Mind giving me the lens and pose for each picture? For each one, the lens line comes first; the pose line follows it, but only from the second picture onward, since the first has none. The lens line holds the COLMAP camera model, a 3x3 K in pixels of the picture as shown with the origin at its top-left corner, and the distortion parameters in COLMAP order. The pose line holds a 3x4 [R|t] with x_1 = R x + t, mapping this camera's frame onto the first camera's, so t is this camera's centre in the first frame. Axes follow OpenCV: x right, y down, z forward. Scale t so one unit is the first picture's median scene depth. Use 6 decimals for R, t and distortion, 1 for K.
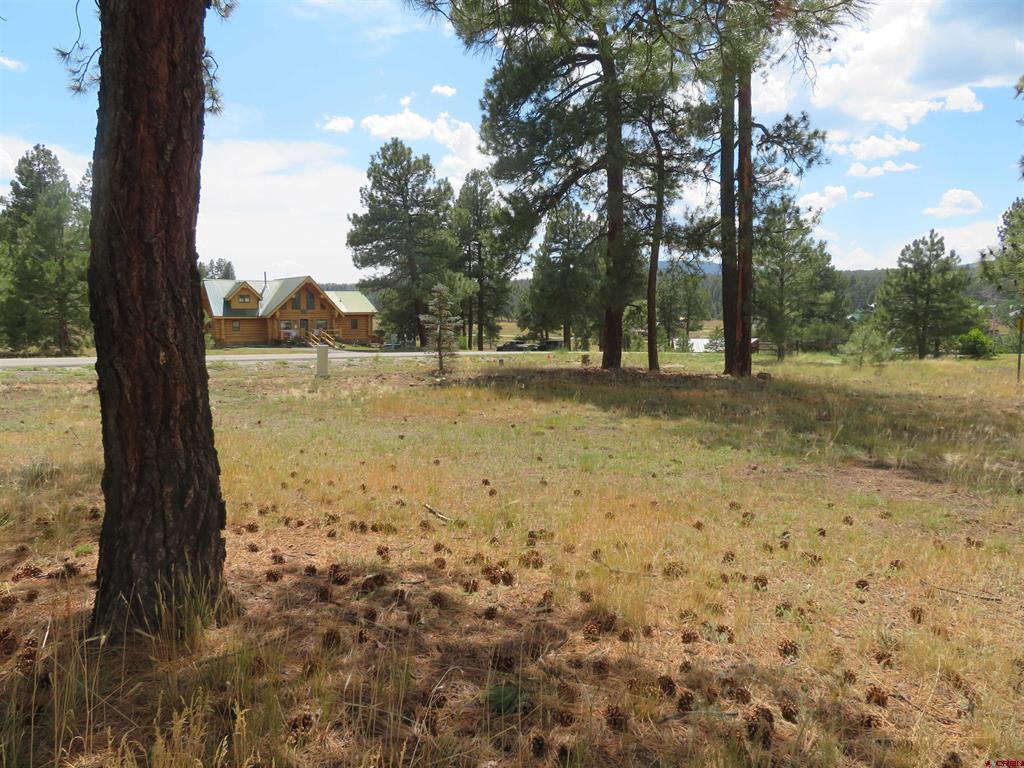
lens RADIAL K [[735.2, 0, 512.0], [0, 735.2, 384.0], [0, 0, 1]] dist [0.003792, 0.004323]
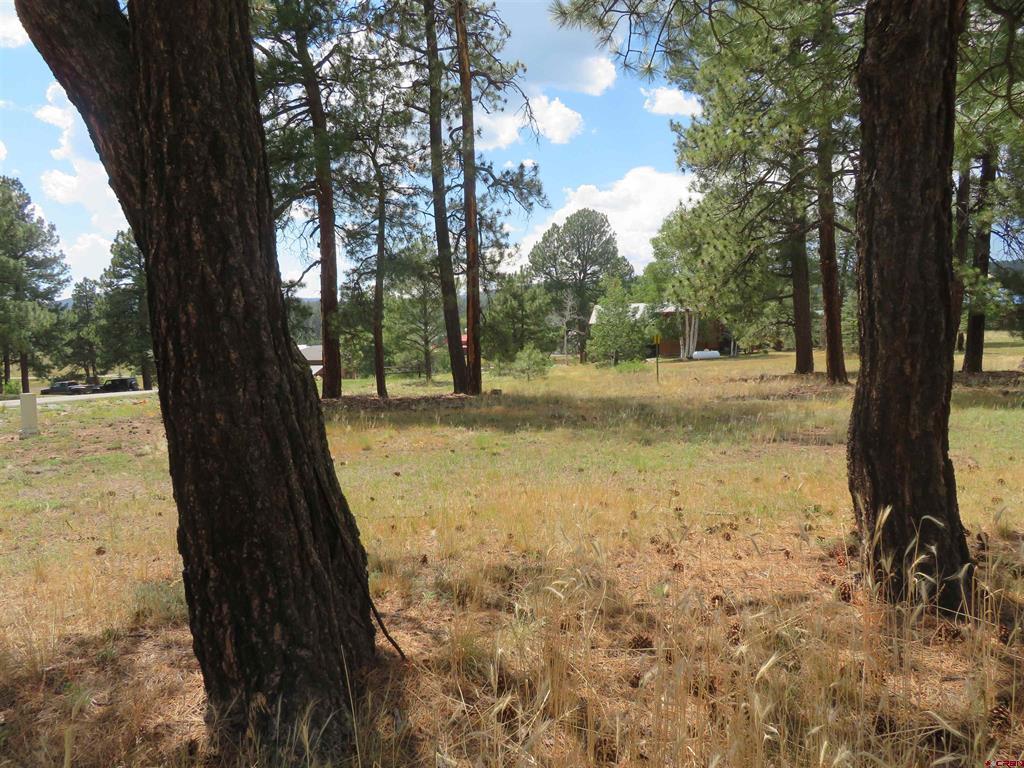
lens RADIAL K [[737.8, 0, 507.9], [0, 737.8, 383.6], [0, 0, 1]] dist [-0.006049, 0.003551]
pose [[0.819553, -0.064216, 0.569394, -0.275889], [0.086970, 0.996128, -0.012836, -0.007927], [-0.566365, 0.060040, 0.821965, 0.072525]]
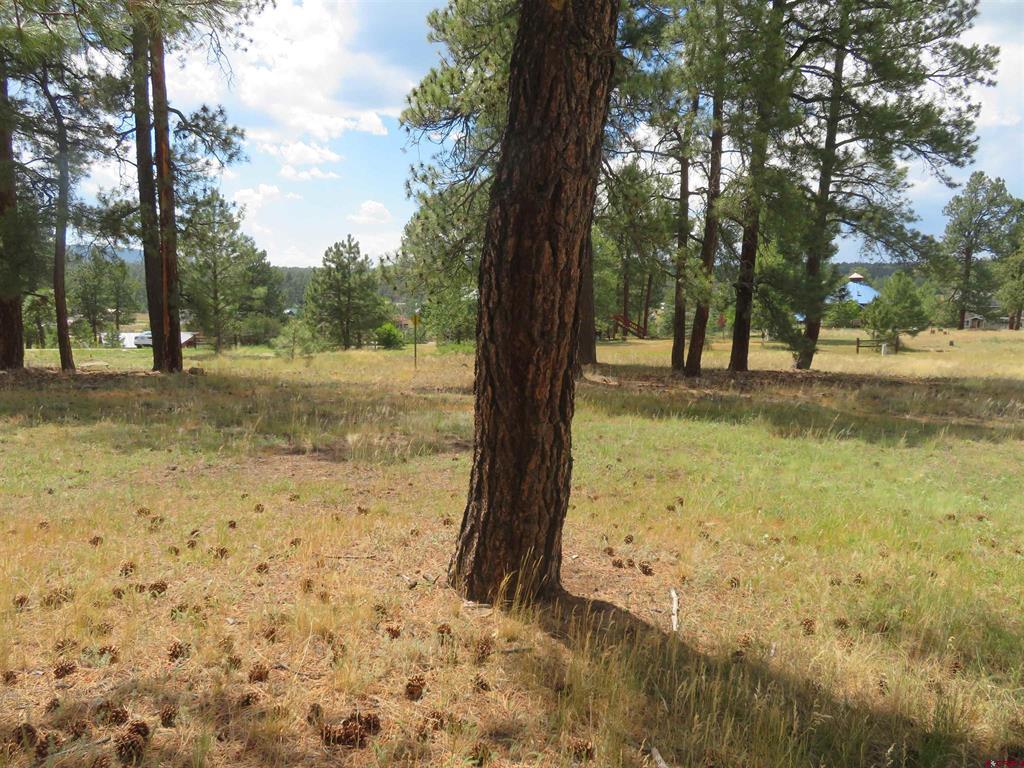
lens RADIAL K [[737.8, 0, 507.9], [0, 737.8, 383.6], [0, 0, 1]] dist [-0.006049, 0.003551]
pose [[0.755029, -0.050176, 0.653769, 0.015632], [0.044971, 0.998683, 0.024712, -0.000229], [-0.654147, 0.010743, 0.756291, -0.006195]]
